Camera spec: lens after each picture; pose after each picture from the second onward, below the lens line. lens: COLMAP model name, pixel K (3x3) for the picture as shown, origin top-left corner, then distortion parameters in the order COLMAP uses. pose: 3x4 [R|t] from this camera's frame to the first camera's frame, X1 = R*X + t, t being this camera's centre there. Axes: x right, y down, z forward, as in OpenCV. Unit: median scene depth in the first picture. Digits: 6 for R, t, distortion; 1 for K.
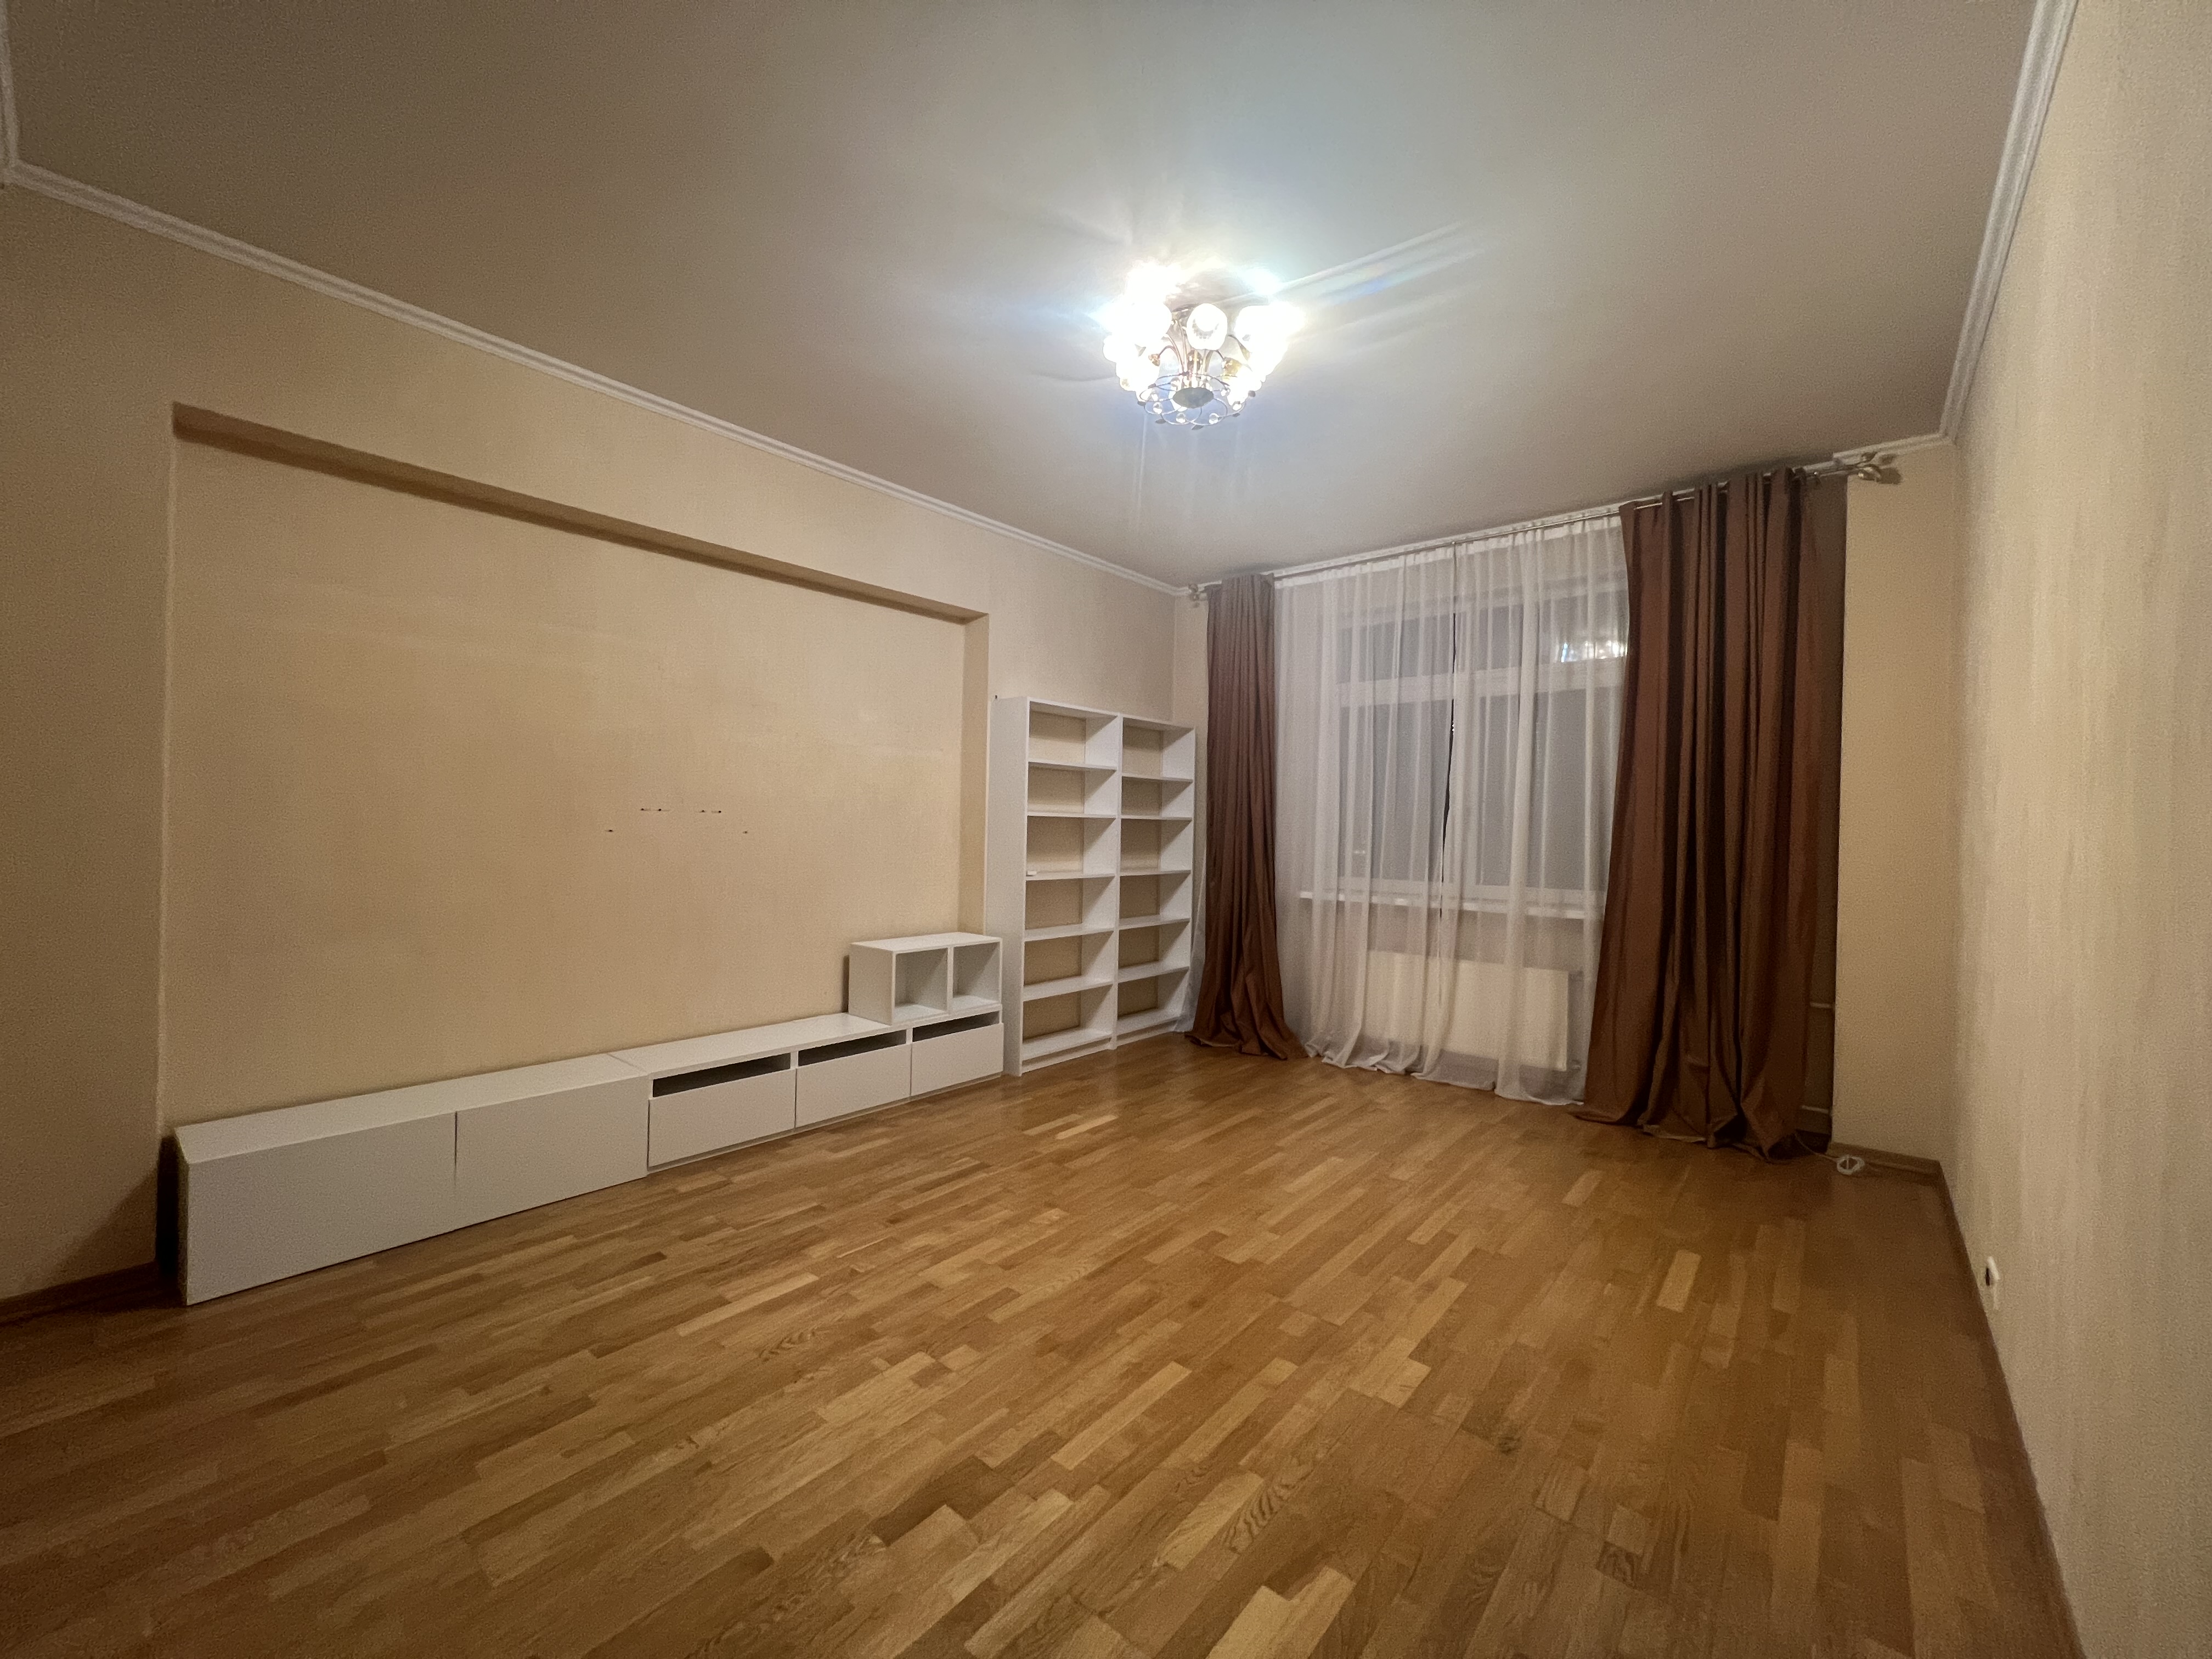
lens RADIAL K [[889.0, 0, 1097.4], [0, 889.0, 838.5], [0, 0, 1]] dist [0.011092, -0.000165]
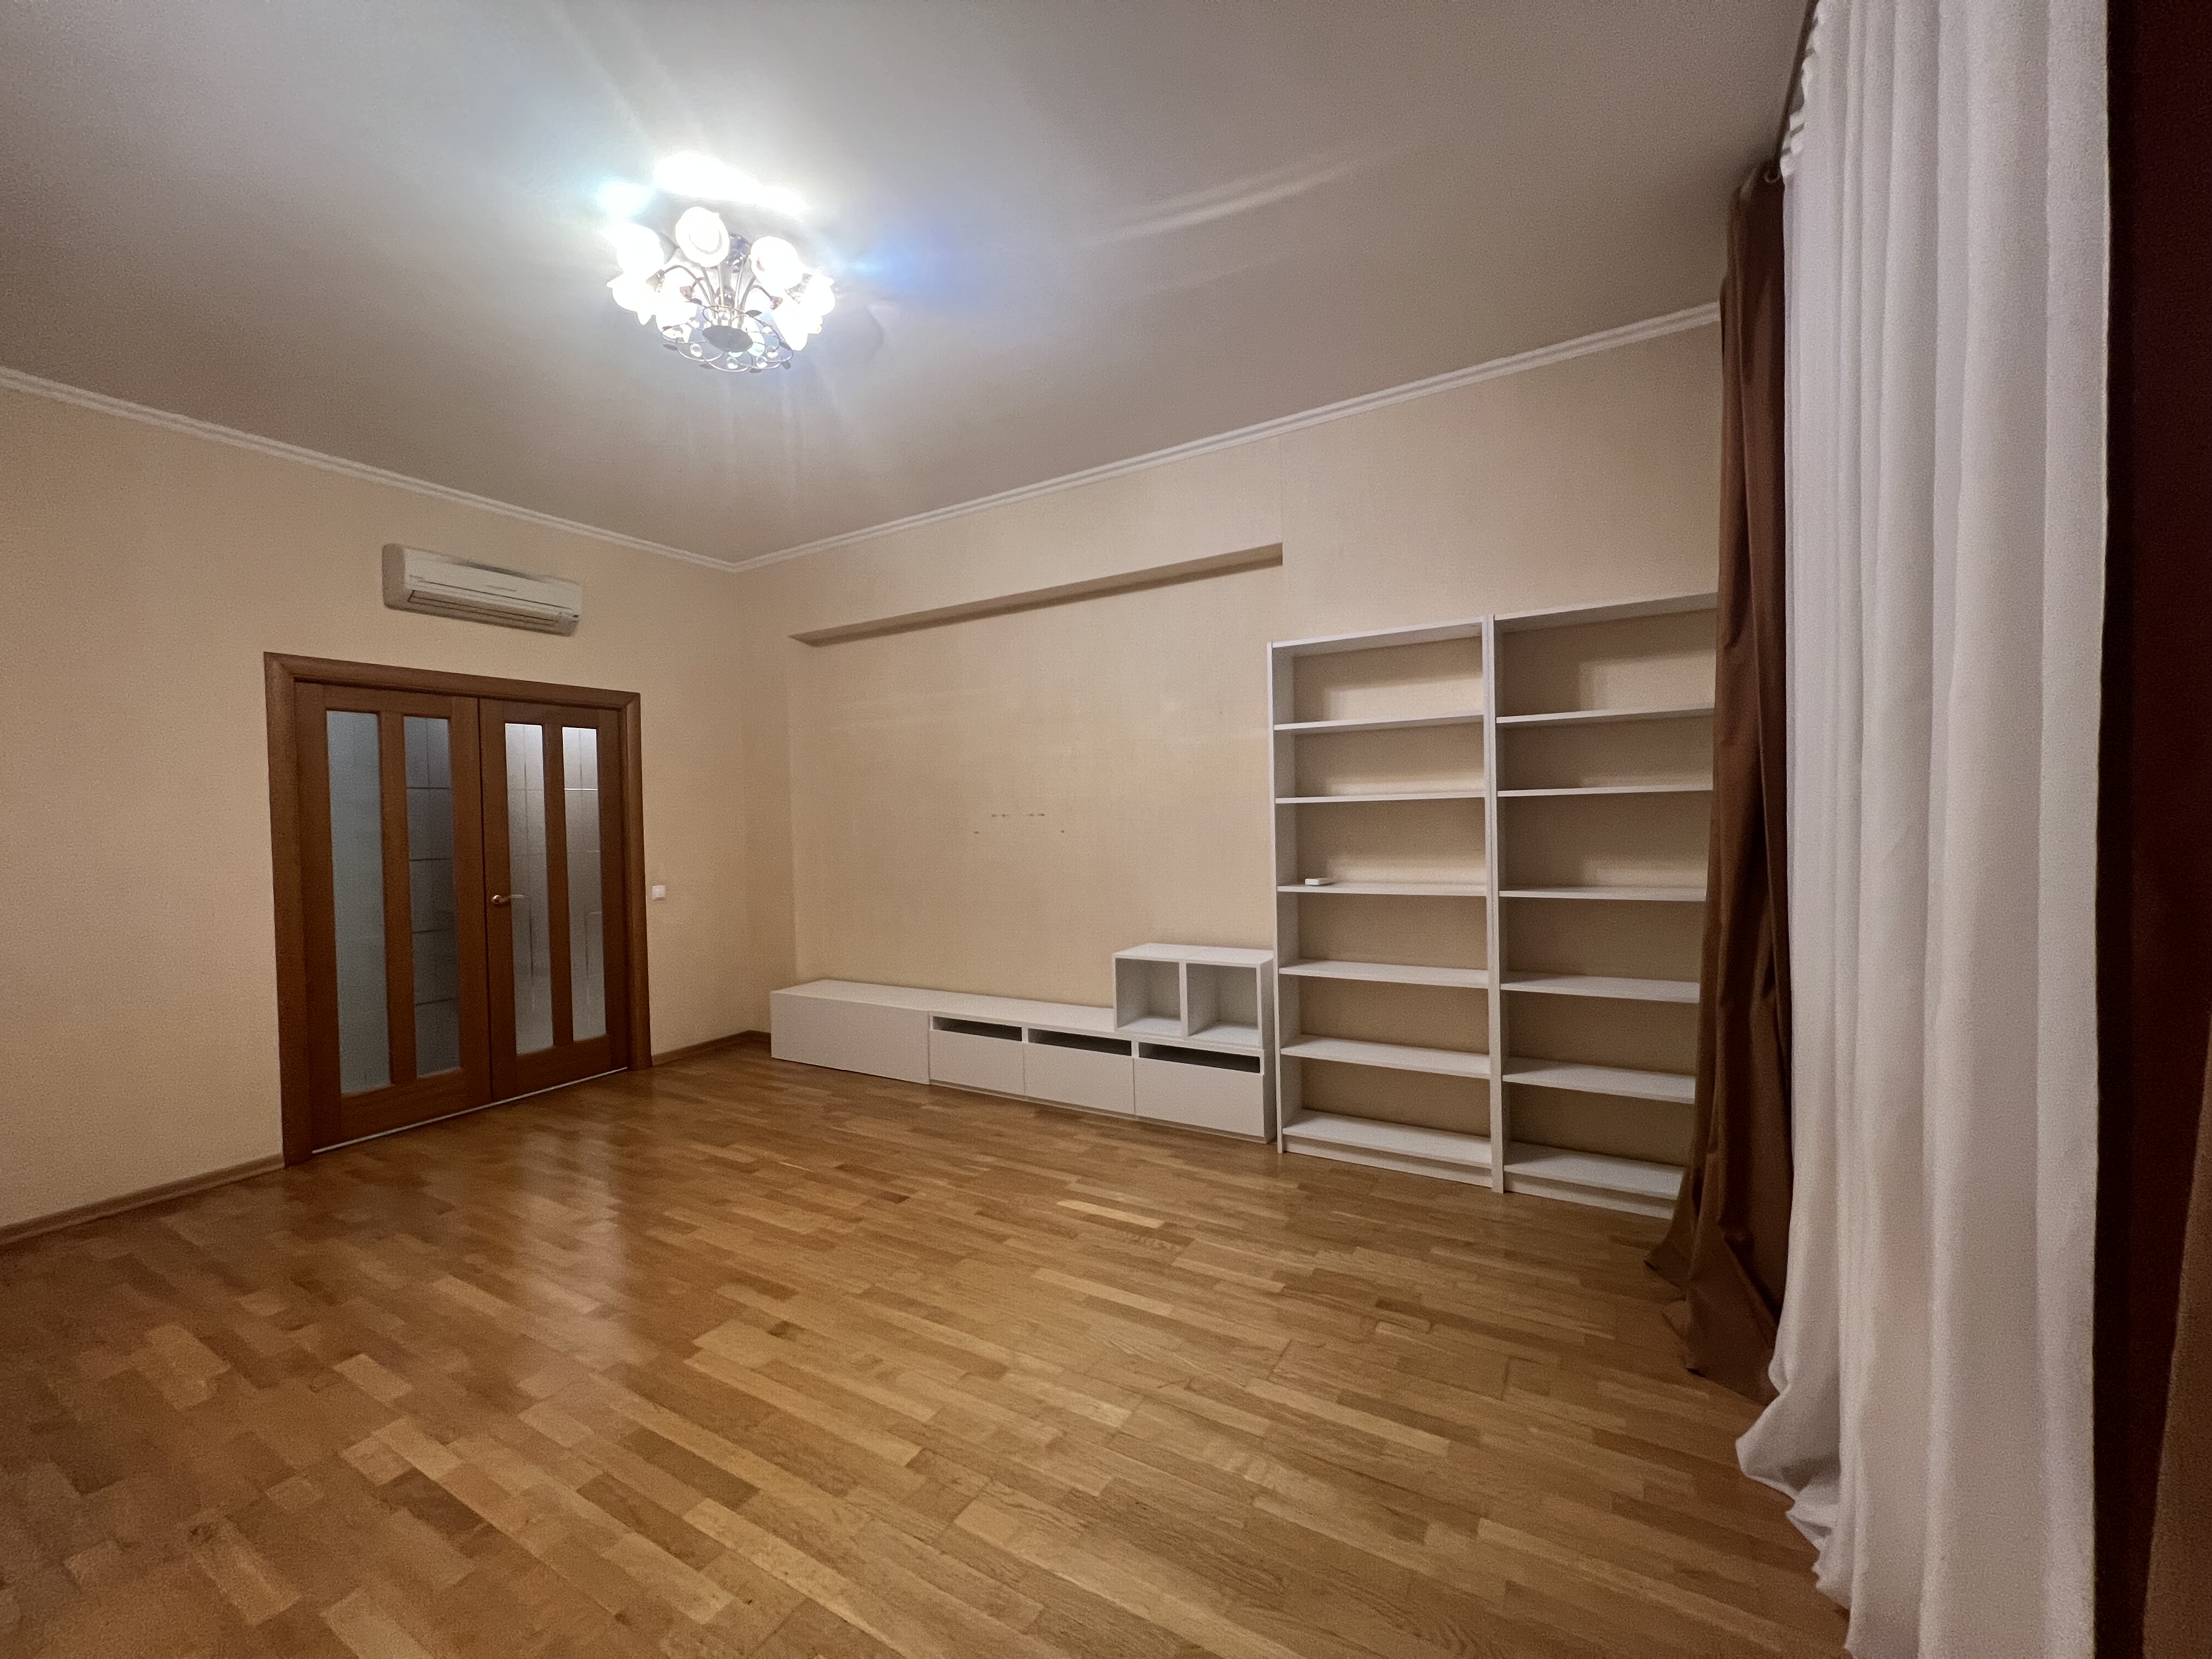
lens RADIAL K [[889.0, 0, 1099.3], [0, 889.0, 839.0], [0, 0, 1]] dist [0.011092, -0.000165]
pose [[0.163063, 0.002780, -0.986612, 0.698015], [0.012429, 0.999911, 0.004872, -0.002952], [0.986537, -0.013057, 0.163014, 0.817122]]
